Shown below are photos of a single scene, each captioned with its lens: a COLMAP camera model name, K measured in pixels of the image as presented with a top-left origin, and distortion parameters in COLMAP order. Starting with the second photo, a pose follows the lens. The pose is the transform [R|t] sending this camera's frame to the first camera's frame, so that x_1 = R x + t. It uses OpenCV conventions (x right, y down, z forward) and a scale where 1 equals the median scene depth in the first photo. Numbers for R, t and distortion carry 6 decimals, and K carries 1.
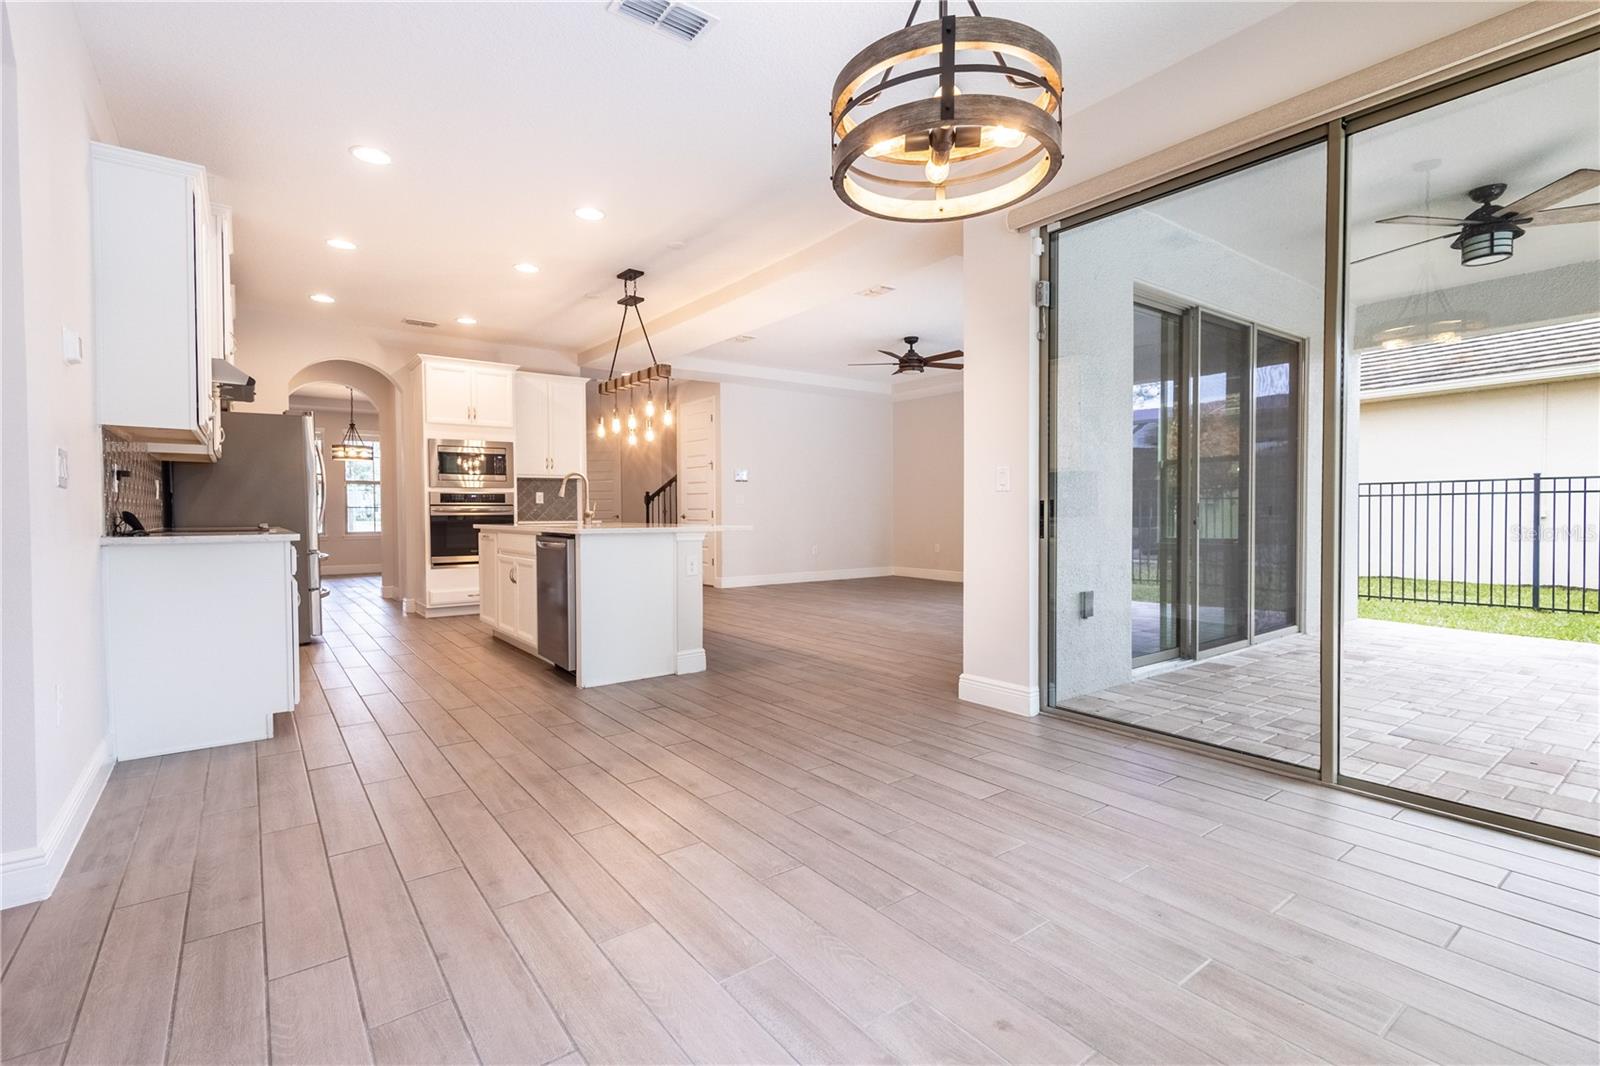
lens RADIAL K [[733.9, 0, 800.5], [0, 733.9, 524.9], [0, 0, 1]] dist [0.005268, 0.000339]
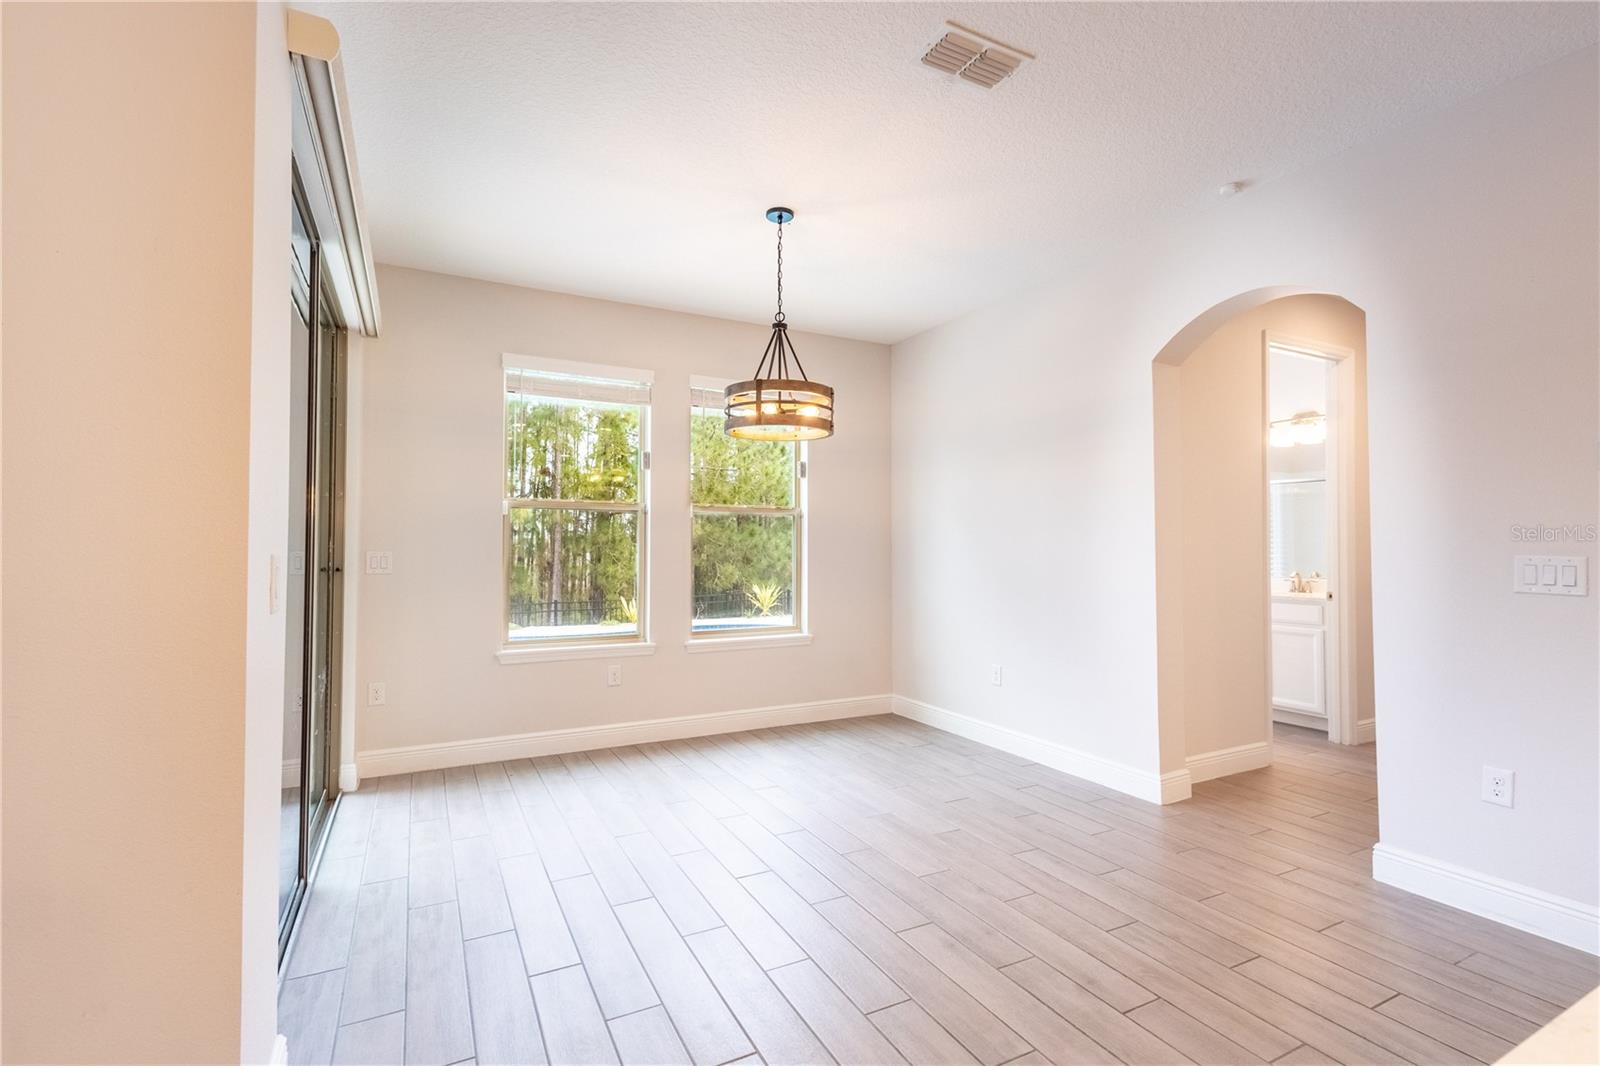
lens RADIAL K [[733.9, 0, 794.5], [0, 733.9, 530.8], [0, 0, 1]] dist [0.005268, 0.000339]
pose [[-0.984696, 0.009059, 0.174042, -0.134437], [0.007817, 0.999939, -0.007823, -0.129836], [-0.174103, -0.006343, -0.984707, 2.042297]]
